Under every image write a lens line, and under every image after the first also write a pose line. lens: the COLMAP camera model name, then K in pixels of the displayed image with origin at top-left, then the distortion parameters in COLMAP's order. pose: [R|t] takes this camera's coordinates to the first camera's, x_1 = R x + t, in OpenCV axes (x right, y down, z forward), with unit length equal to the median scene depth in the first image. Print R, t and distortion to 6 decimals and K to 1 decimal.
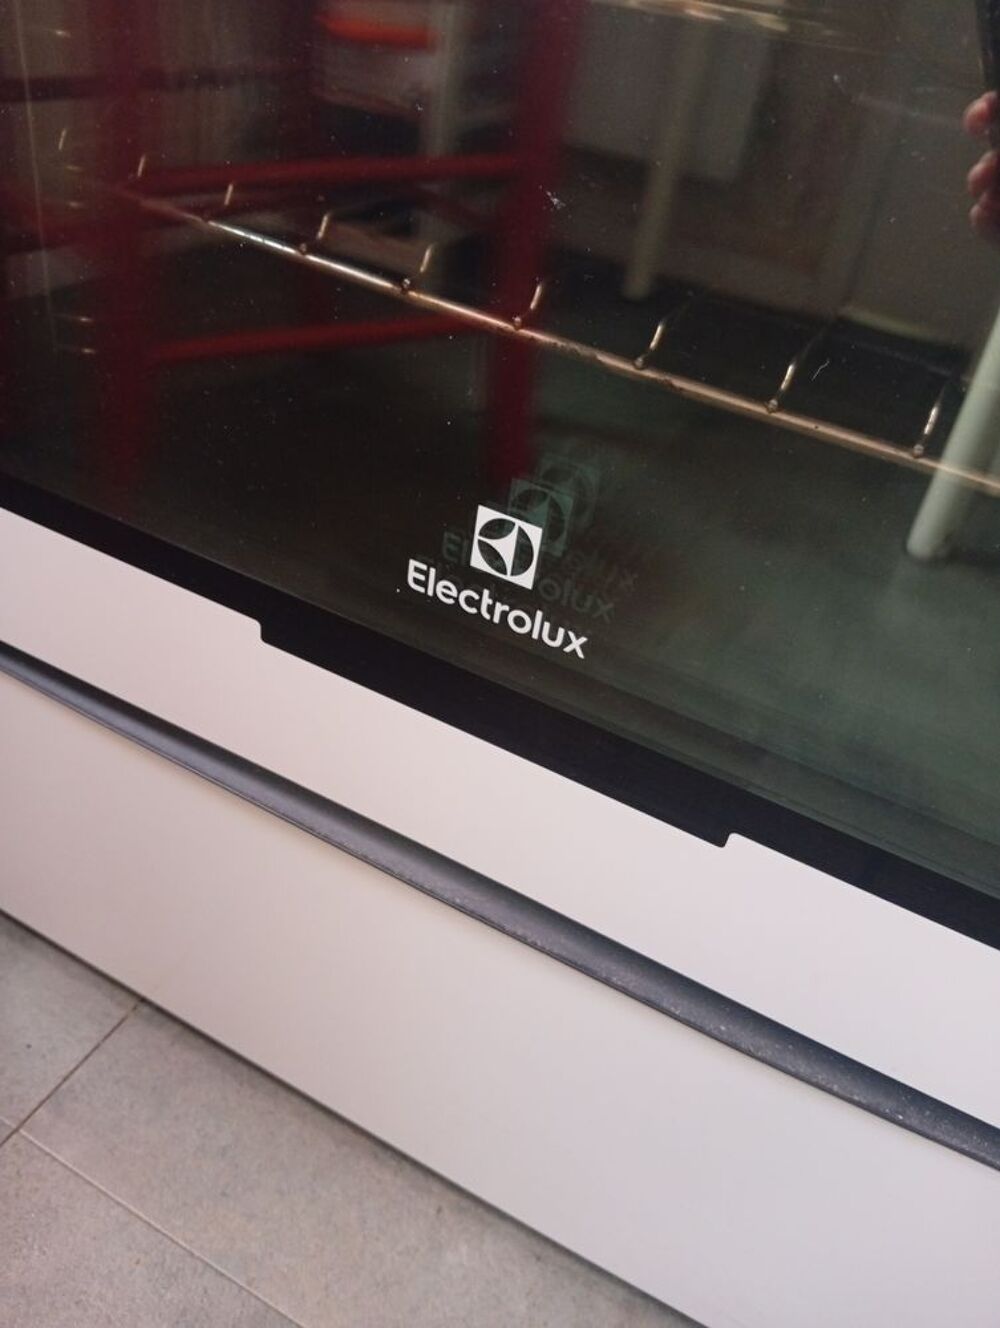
lens RADIAL K [[1052.2, 0, 500.0], [0, 1052.2, 664.0], [0, 0, 1]] dist [0.097202, -0.207277]
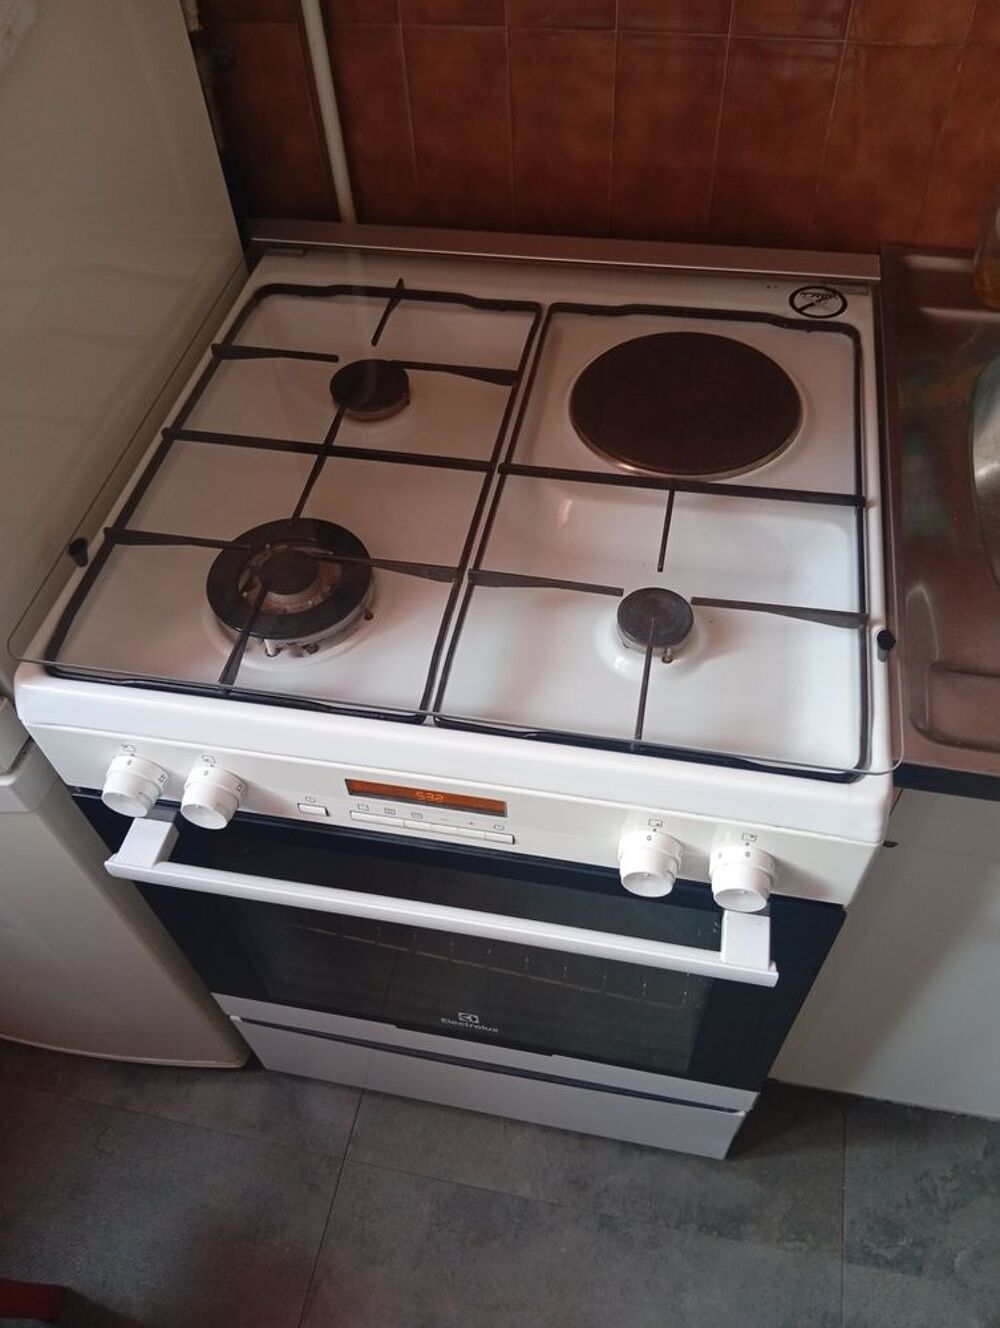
lens RADIAL K [[1052.2, 0, 500.0], [0, 1052.2, 664.0], [0, 0, 1]] dist [0.097202, -0.207277]
pose [[0.945442, -0.324701, 0.026639, 0.371419], [0.306643, 0.914511, 0.263893, -1.972521], [-0.110048, -0.241327, 0.964184, -2.029342]]
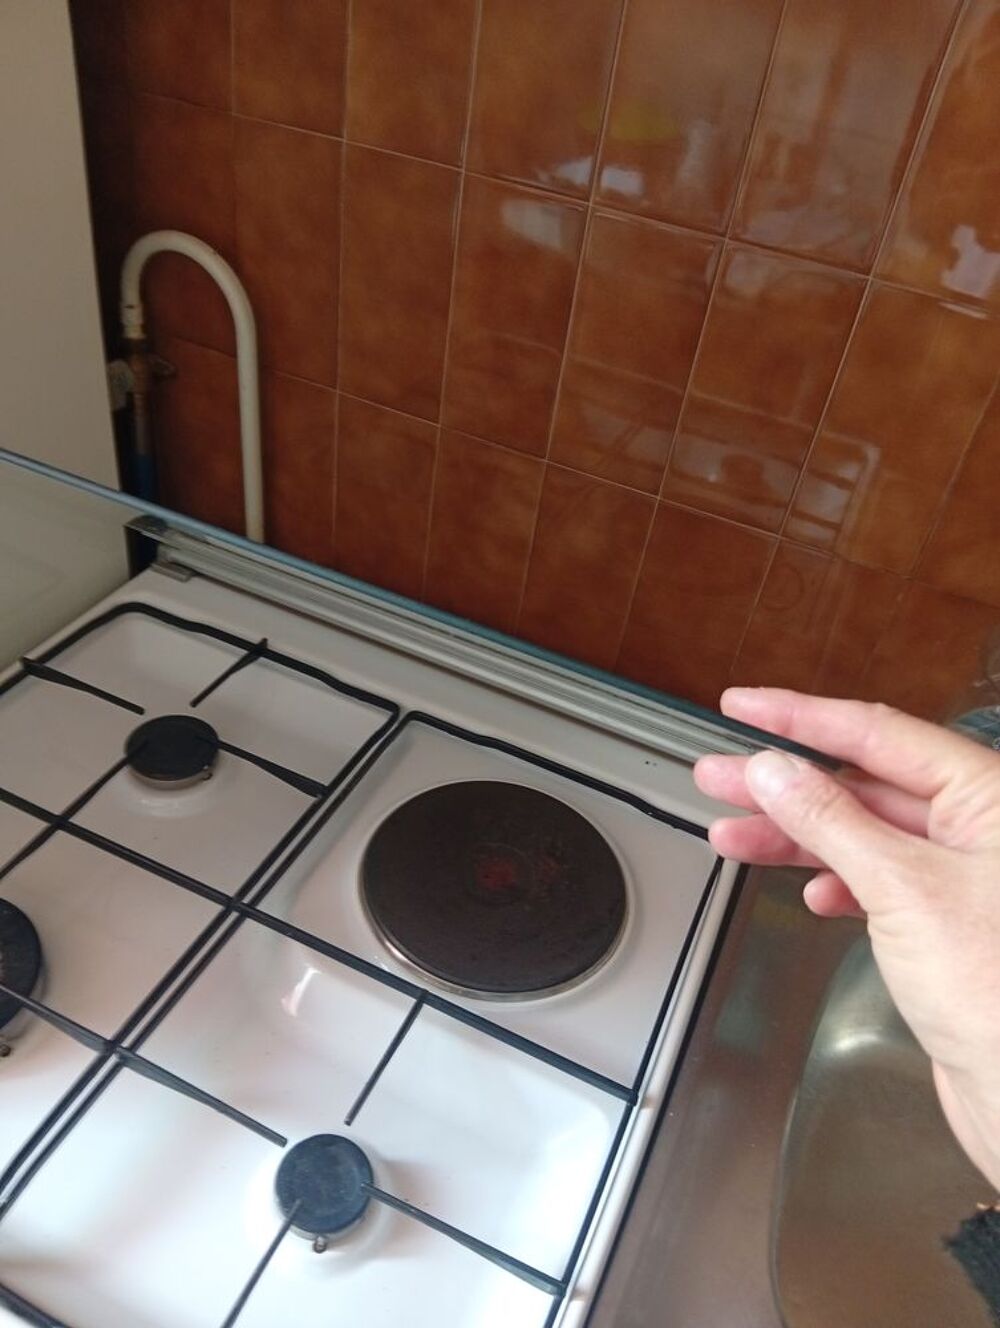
lens RADIAL K [[1052.2, 0, 500.0], [0, 1052.2, 664.0], [0, 0, 1]] dist [0.097202, -0.207277]
pose [[0.998618, -0.043154, 0.030000, 1.092920], [0.041825, 0.998174, 0.043588, -2.300621], [-0.031826, -0.042273, 0.998599, -1.556659]]
